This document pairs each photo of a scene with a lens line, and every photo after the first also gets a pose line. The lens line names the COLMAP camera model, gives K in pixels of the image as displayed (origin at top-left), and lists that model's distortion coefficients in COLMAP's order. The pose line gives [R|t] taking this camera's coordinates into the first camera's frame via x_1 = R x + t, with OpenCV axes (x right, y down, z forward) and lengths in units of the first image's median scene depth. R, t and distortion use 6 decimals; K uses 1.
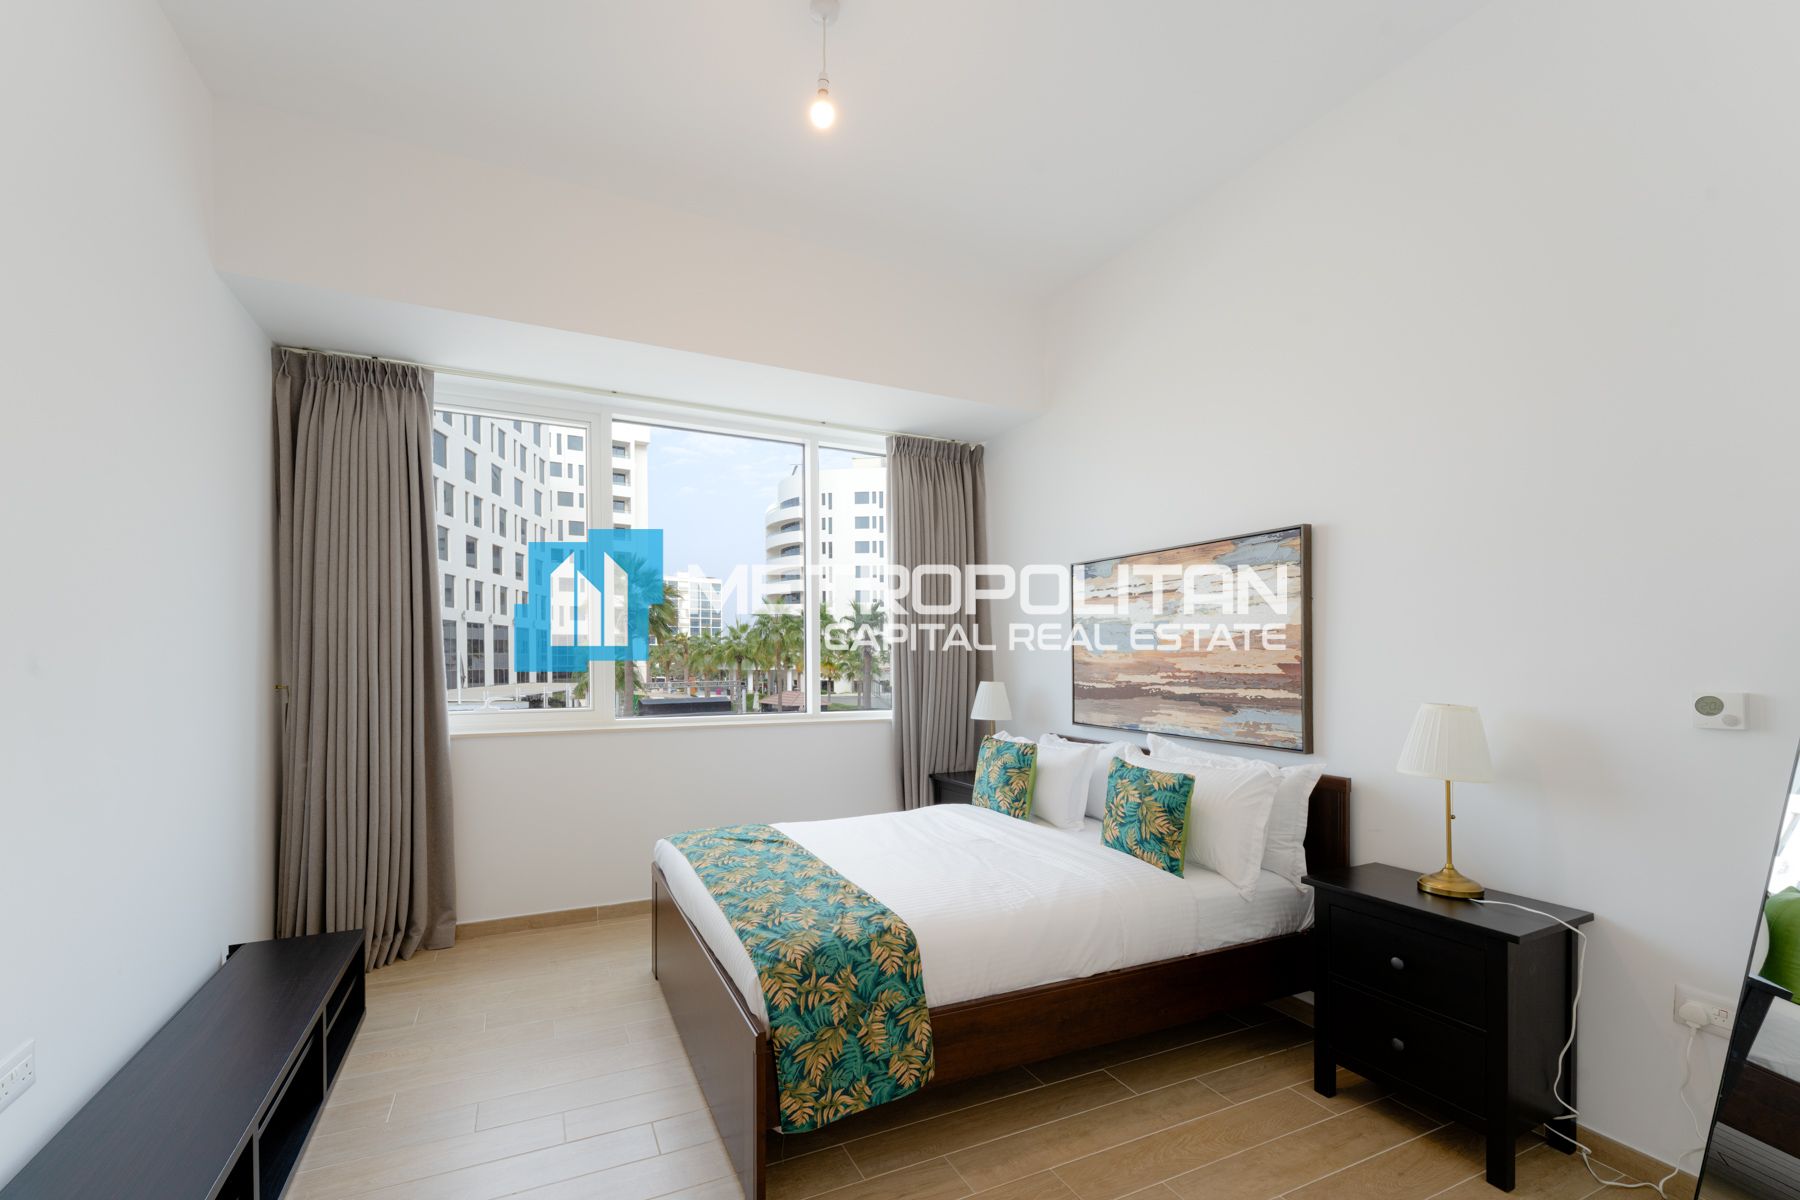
lens RADIAL K [[737.9, 0, 873.3], [0, 737.9, 658.2], [0, 0, 1]] dist [-0.004602, -0.000382]
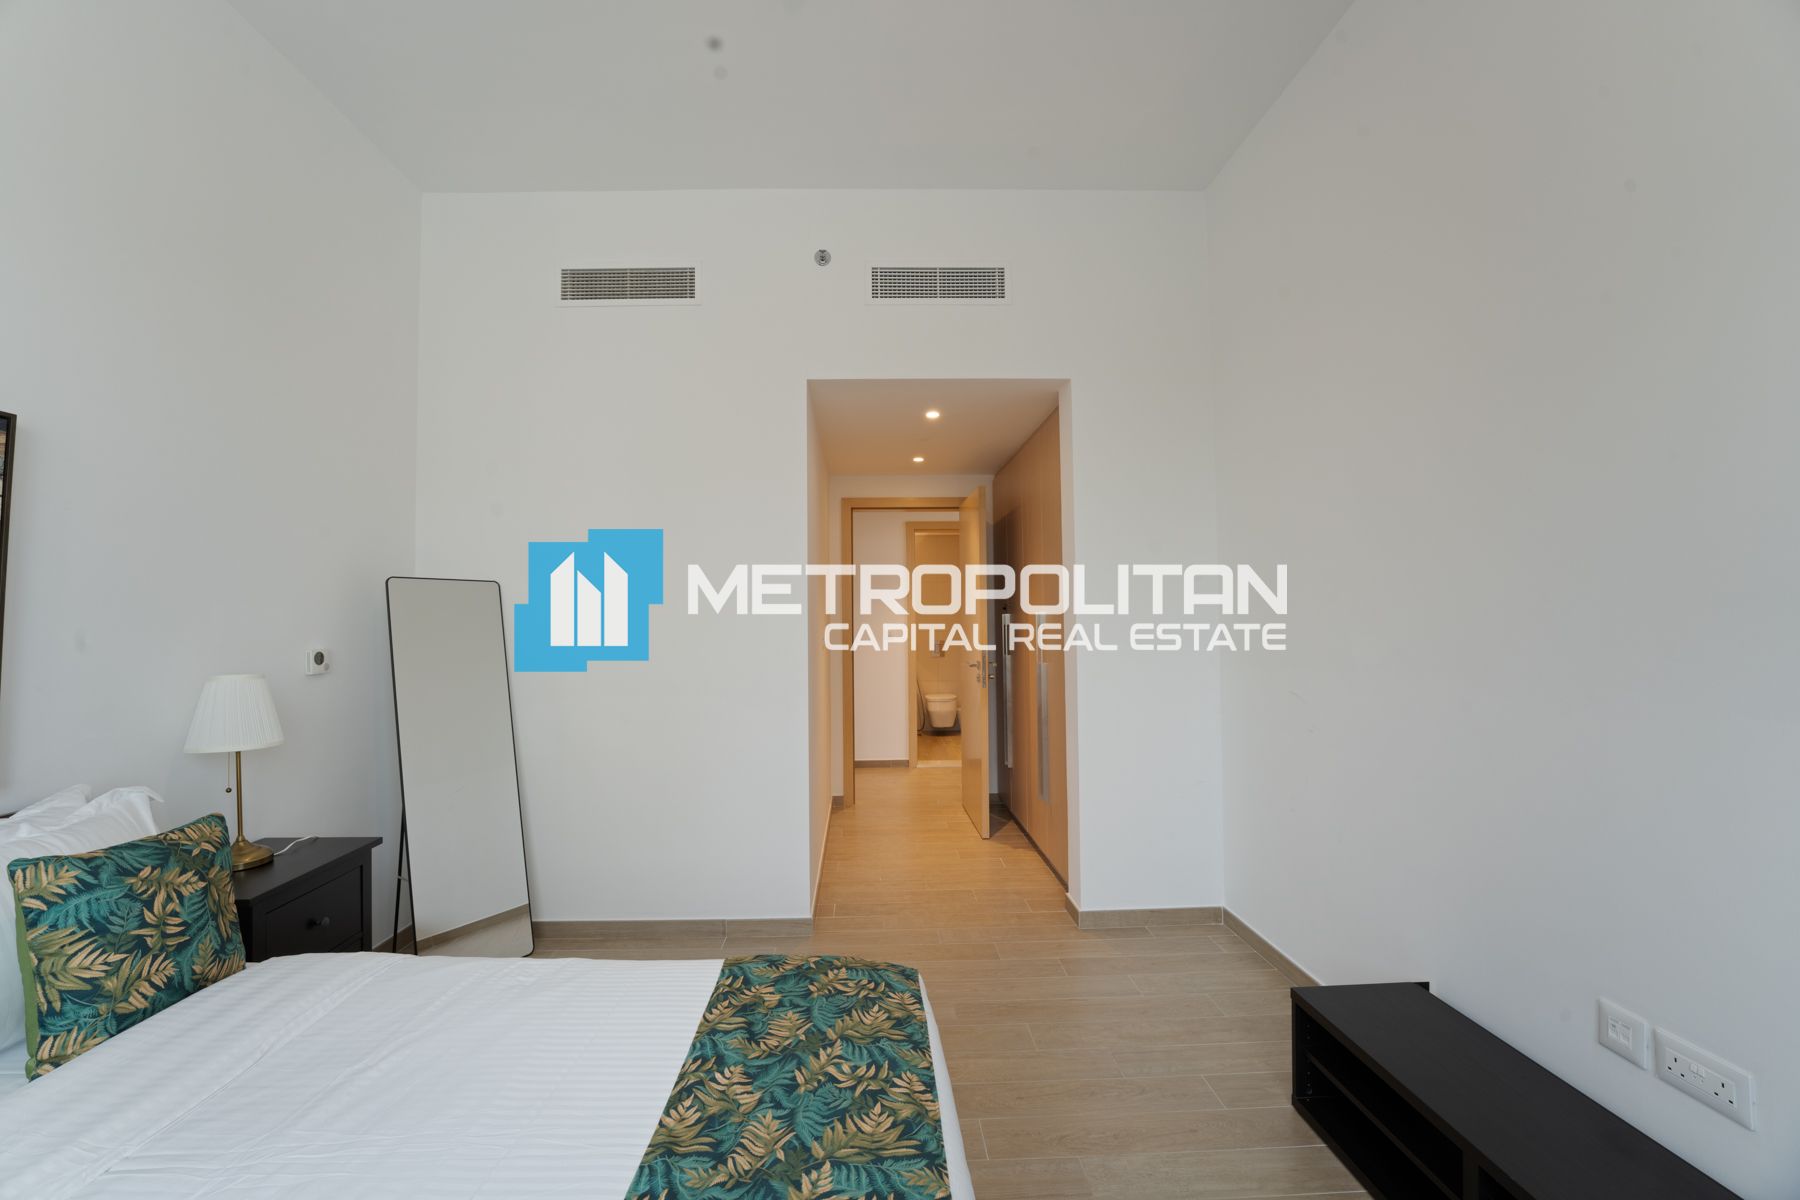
lens RADIAL K [[737.9, 0, 892.0], [0, 737.9, 608.5], [0, 0, 1]] dist [-0.004602, -0.000382]
pose [[-0.913679, -0.002856, 0.406427, -0.309636], [-0.006592, 0.999948, -0.007791, -0.017429], [-0.406384, -0.009798, -0.913650, 1.130810]]
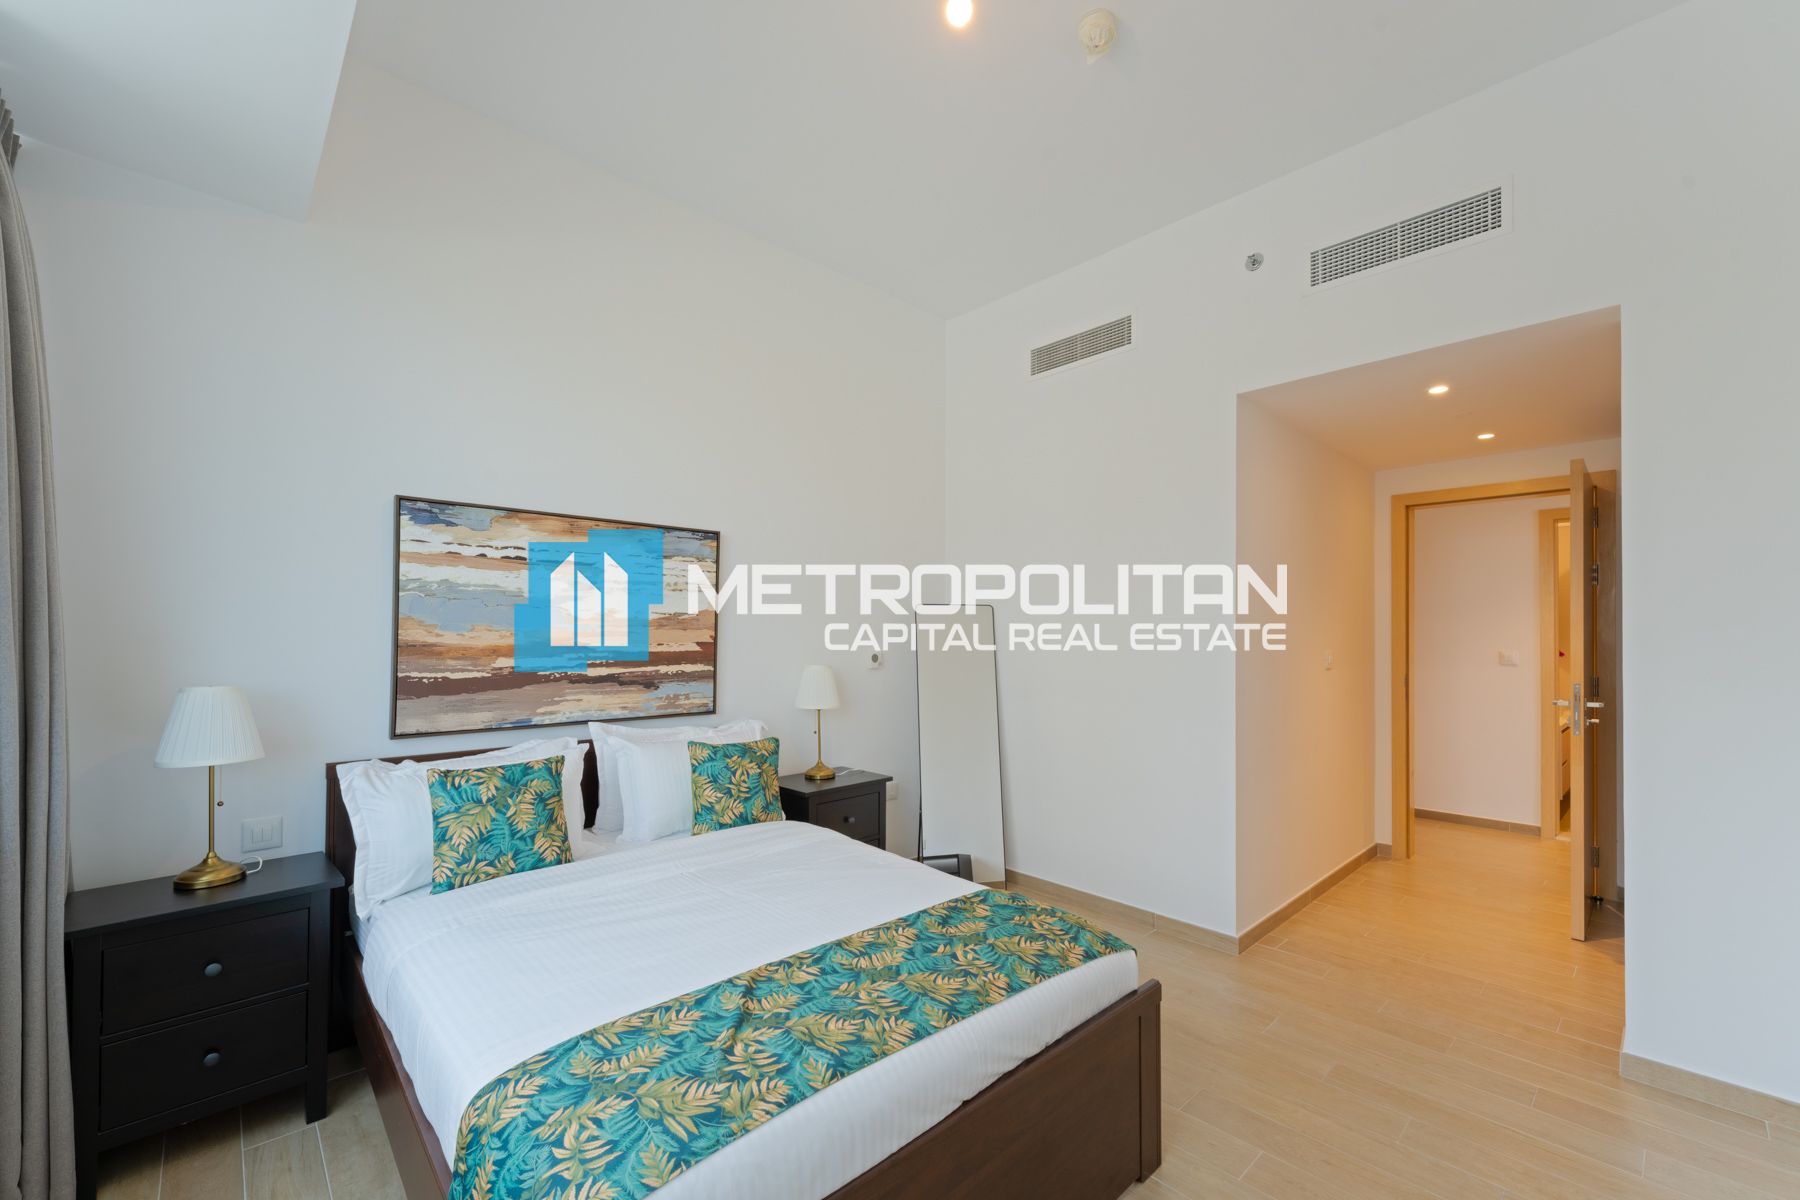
lens RADIAL K [[737.9, 0, 881.7], [0, 737.9, 644.2], [0, 0, 1]] dist [-0.004602, -0.000382]
pose [[-0.304176, -0.023177, 0.952334, -0.629940], [-0.009094, 0.999729, 0.021426, -0.016446], [-0.952572, -0.002143, -0.304304, 1.004508]]
